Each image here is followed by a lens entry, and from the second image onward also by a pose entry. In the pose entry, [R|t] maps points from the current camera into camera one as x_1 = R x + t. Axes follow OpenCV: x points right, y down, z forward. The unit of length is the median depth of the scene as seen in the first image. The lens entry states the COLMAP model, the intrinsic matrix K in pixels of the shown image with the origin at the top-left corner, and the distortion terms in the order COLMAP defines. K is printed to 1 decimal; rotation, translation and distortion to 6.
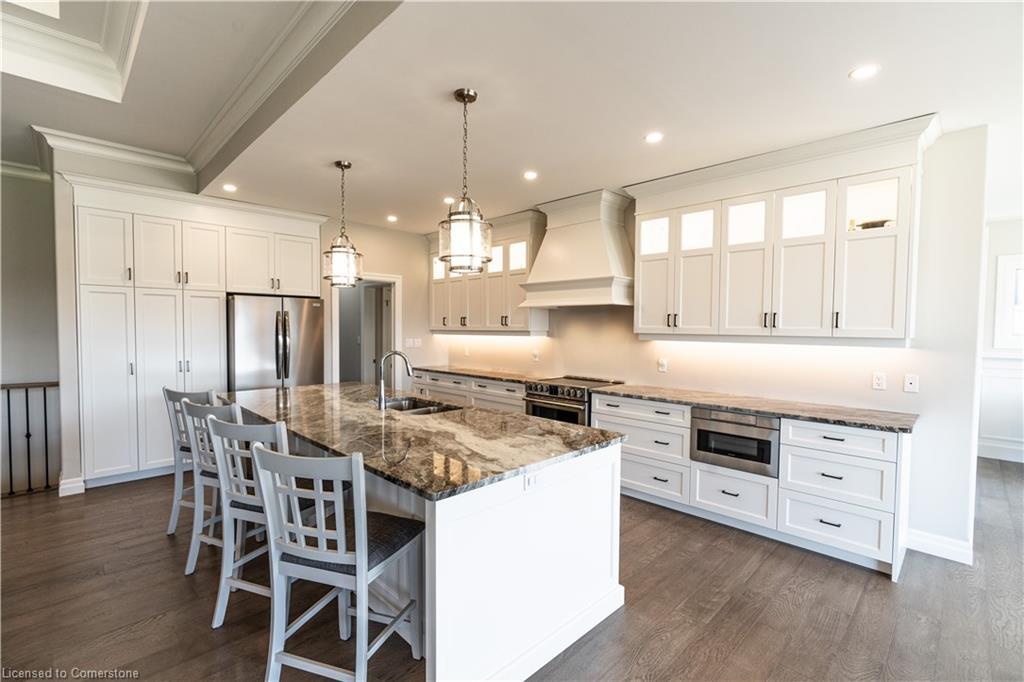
lens RADIAL K [[457.8, 0, 504.4], [0, 457.8, 344.8], [0, 0, 1]] dist [-0.008714, 0.001342]
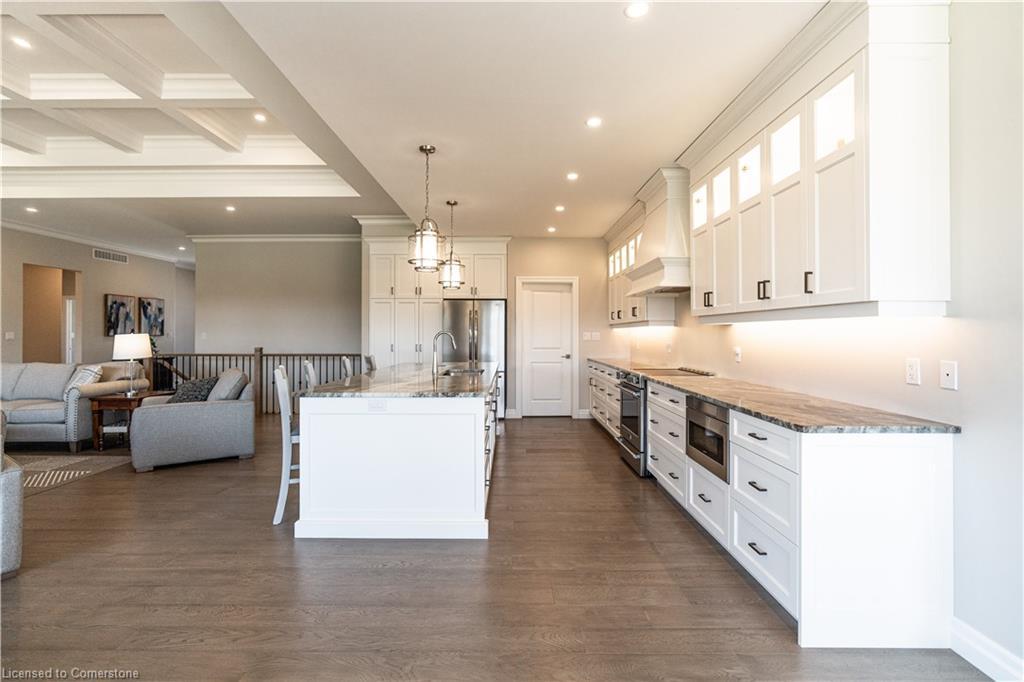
lens RADIAL K [[457.8, 0, 505.9], [0, 457.8, 333.0], [0, 0, 1]] dist [-0.008714, 0.001342]
pose [[0.716142, -0.006776, -0.697922, 0.682173], [-0.022966, 0.999183, -0.033267, 0.047495], [0.697577, 0.039853, 0.715401, 0.103254]]
